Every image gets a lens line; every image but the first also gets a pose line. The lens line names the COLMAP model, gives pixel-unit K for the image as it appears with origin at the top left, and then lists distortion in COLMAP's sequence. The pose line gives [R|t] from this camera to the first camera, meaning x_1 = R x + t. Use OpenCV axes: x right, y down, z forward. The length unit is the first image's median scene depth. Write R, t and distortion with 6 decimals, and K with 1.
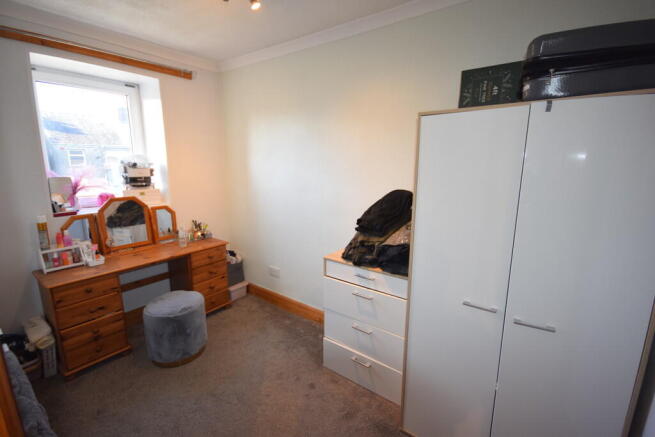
lens RADIAL K [[288.9, 0, 329.9], [0, 288.9, 217.2], [0, 0, 1]] dist [0.003035, -0.004367]
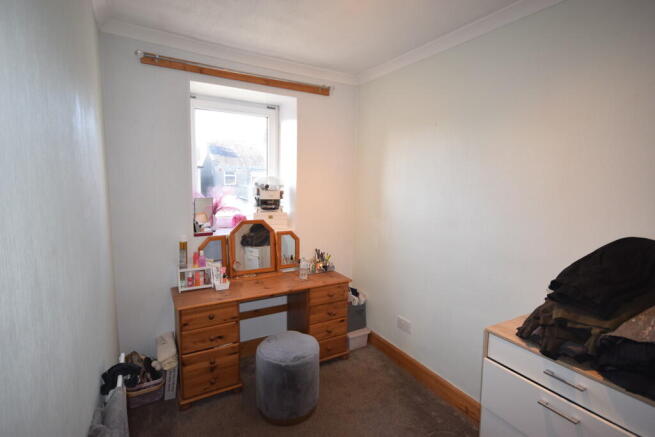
lens RADIAL K [[324.1, 0, 328.0], [0, 324.1, 217.4], [0, 0, 1]] dist [0.012540, 0.000616]
pose [[0.913408, 0.053985, -0.403451, -0.056722], [-0.087499, 0.994036, -0.065088, -0.032998], [0.397531, 0.094754, 0.912684, 0.122851]]
